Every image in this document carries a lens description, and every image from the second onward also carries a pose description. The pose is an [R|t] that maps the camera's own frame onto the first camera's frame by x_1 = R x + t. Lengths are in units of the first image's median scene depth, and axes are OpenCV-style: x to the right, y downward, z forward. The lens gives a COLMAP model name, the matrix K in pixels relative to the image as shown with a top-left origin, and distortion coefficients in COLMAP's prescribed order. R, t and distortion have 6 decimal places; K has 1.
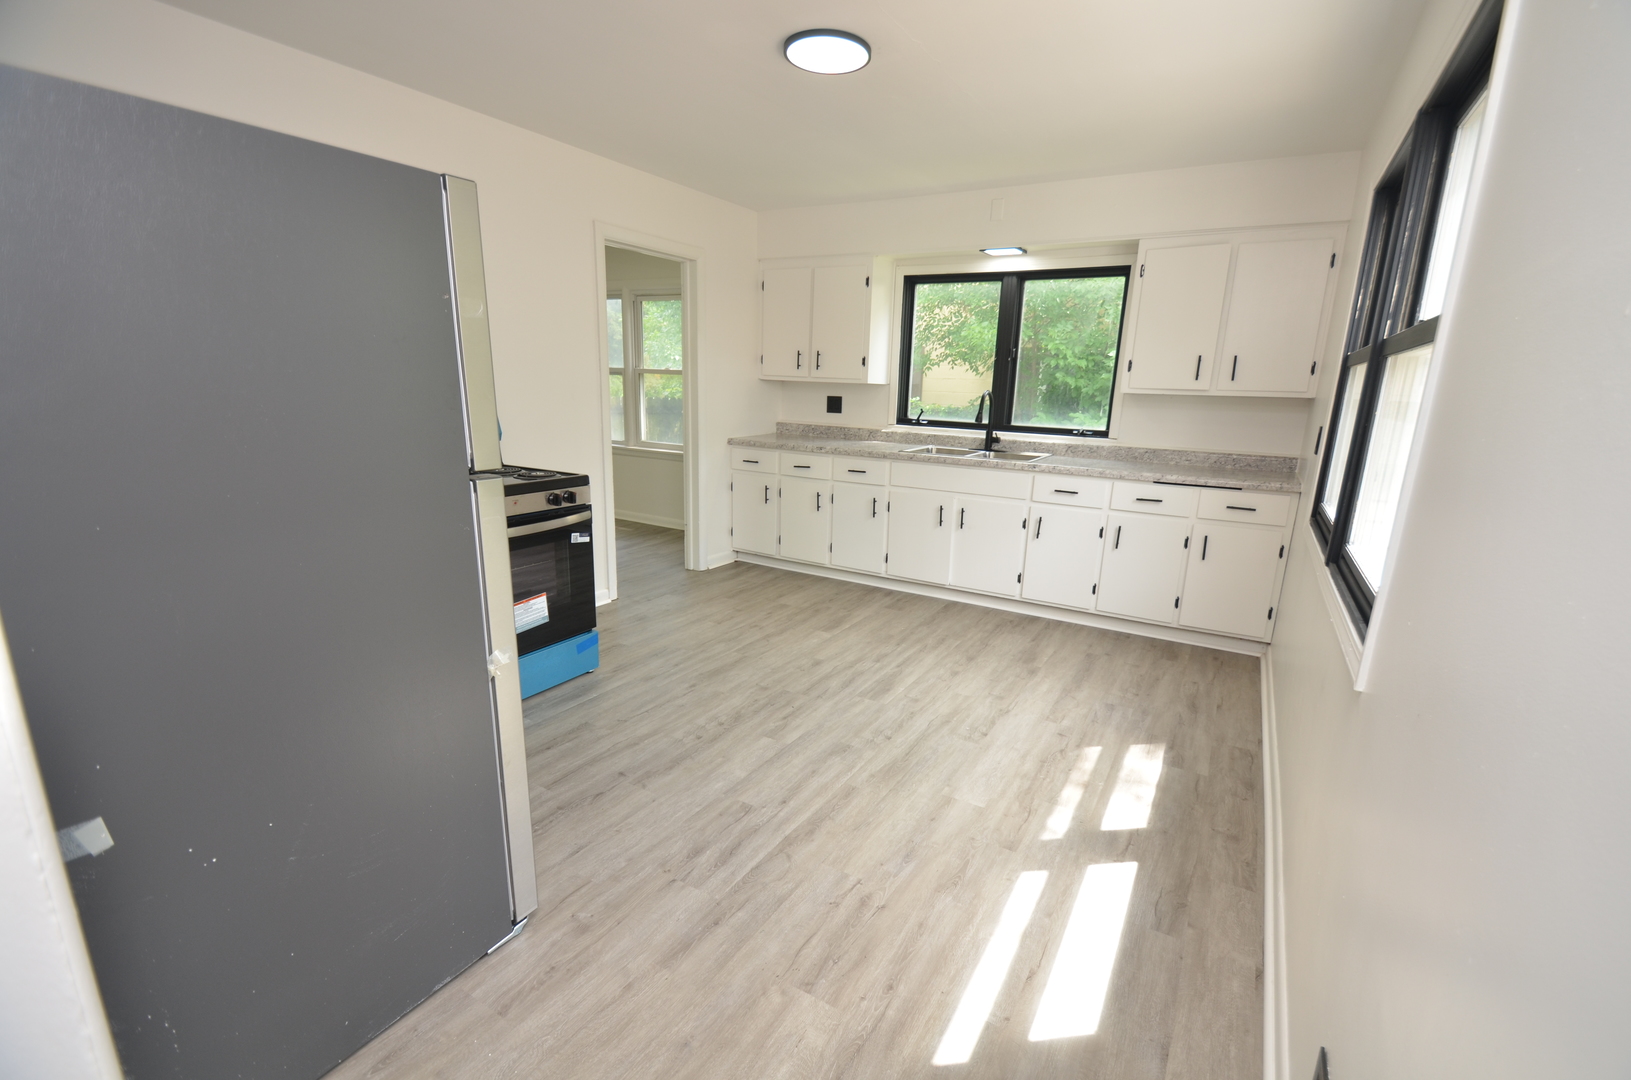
lens RADIAL K [[712.7, 0, 825.0], [0, 712.7, 558.5], [0, 0, 1]] dist [0.035416, -0.022059]
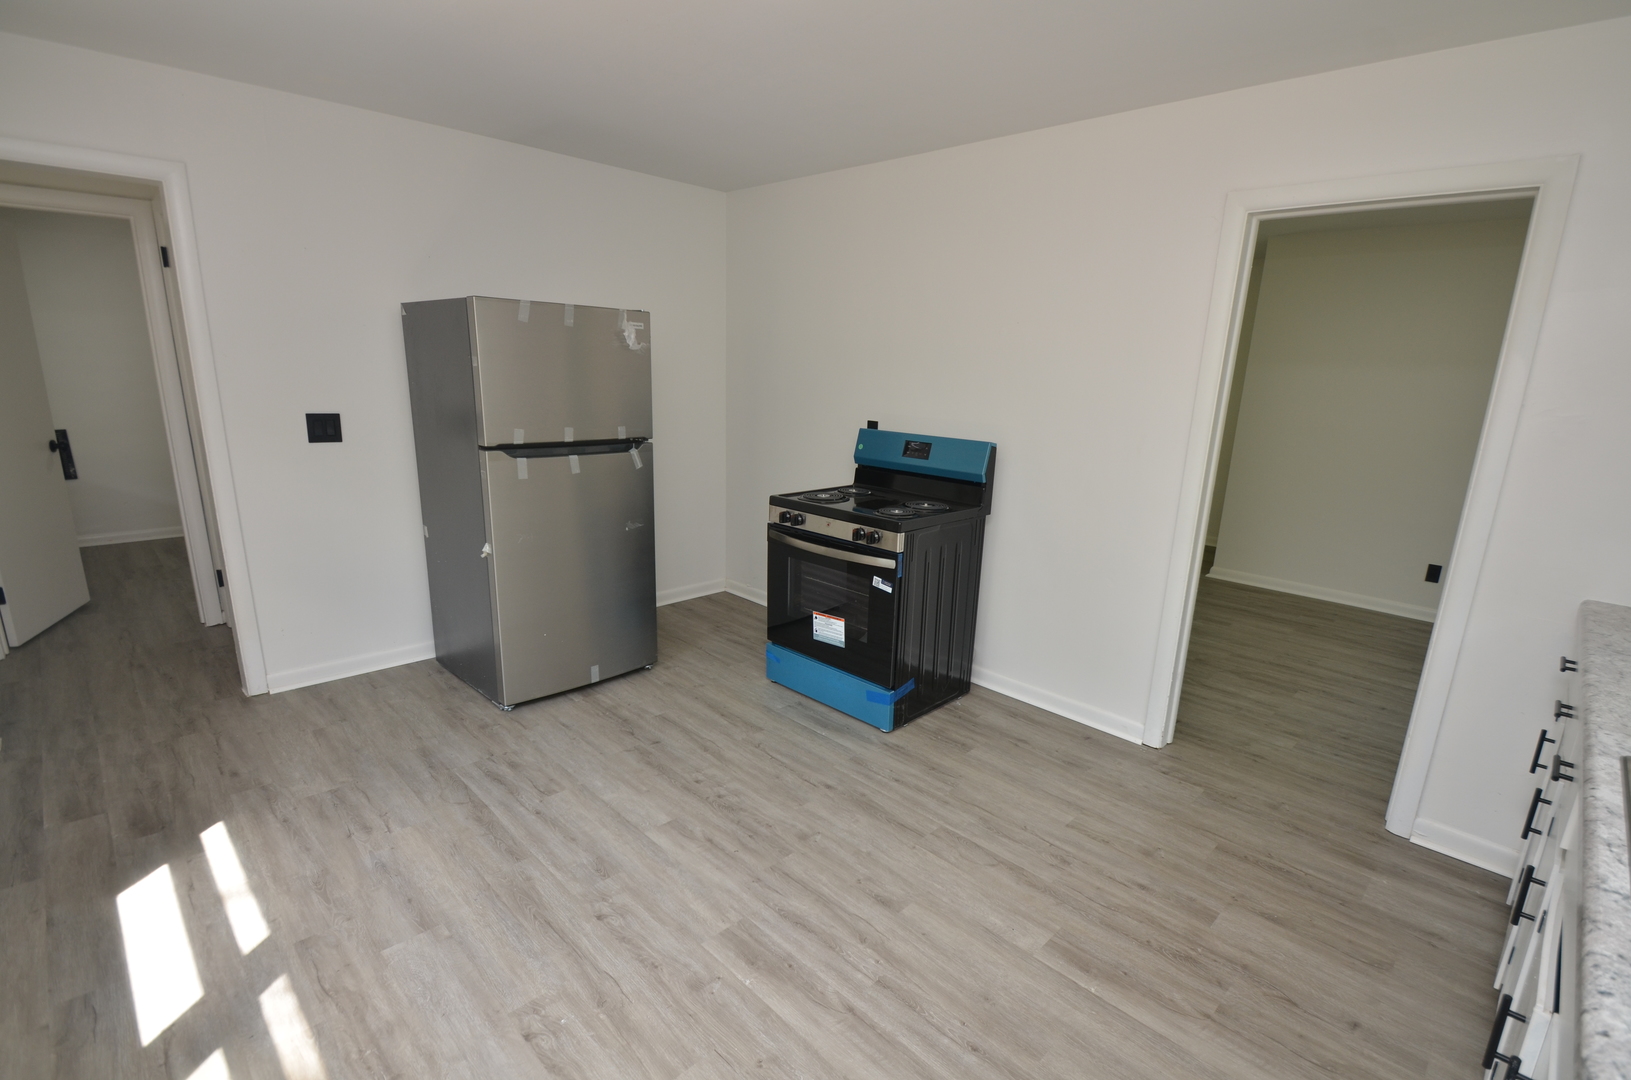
lens RADIAL K [[753.9, 0, 830.1], [0, 753.9, 559.2], [0, 0, 1]] dist [0.026371, -0.026683]
pose [[-0.241389, 0.193605, -0.950920, 0.689607], [-0.276106, 0.925696, 0.258558, -0.337144], [0.930321, 0.324967, -0.169998, 1.248049]]
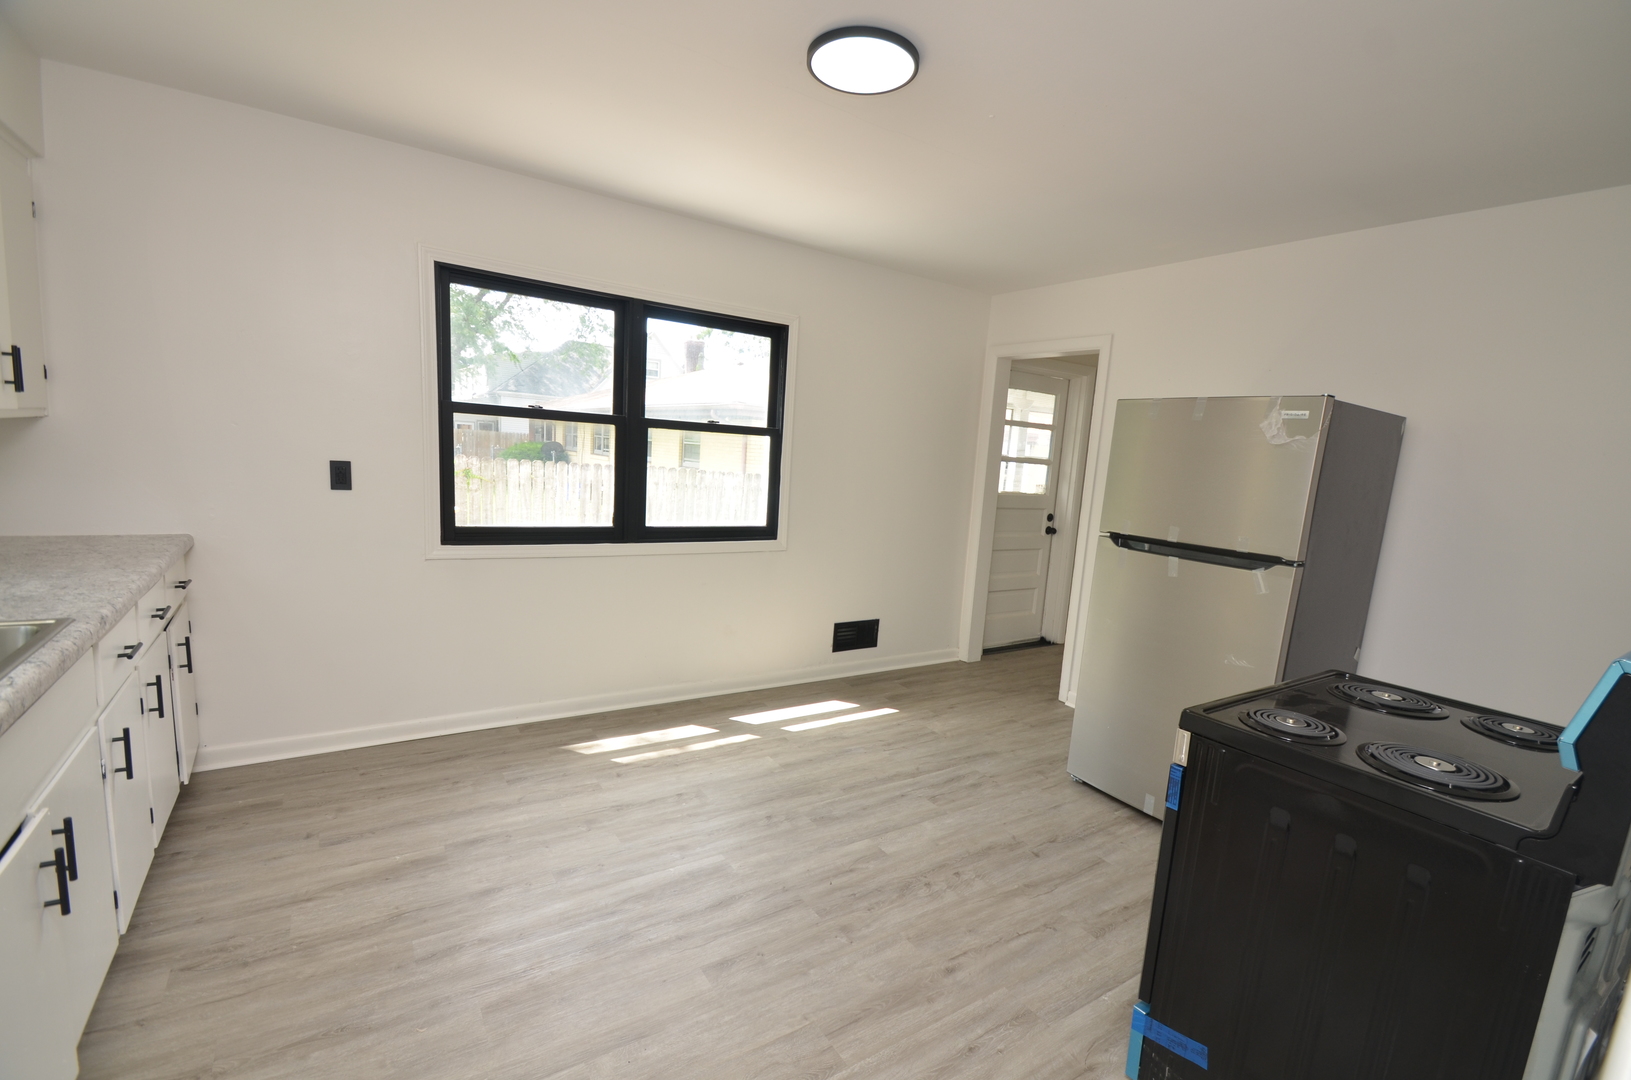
lens RADIAL K [[712.7, 0, 825.0], [0, 712.7, 558.5], [0, 0, 1]] dist [0.035416, -0.022059]
pose [[-0.894091, -0.160806, 0.418022, -0.343040], [0.008125, 0.927348, 0.374113, -0.458489], [-0.447811, 0.337887, -0.827827, 1.697493]]
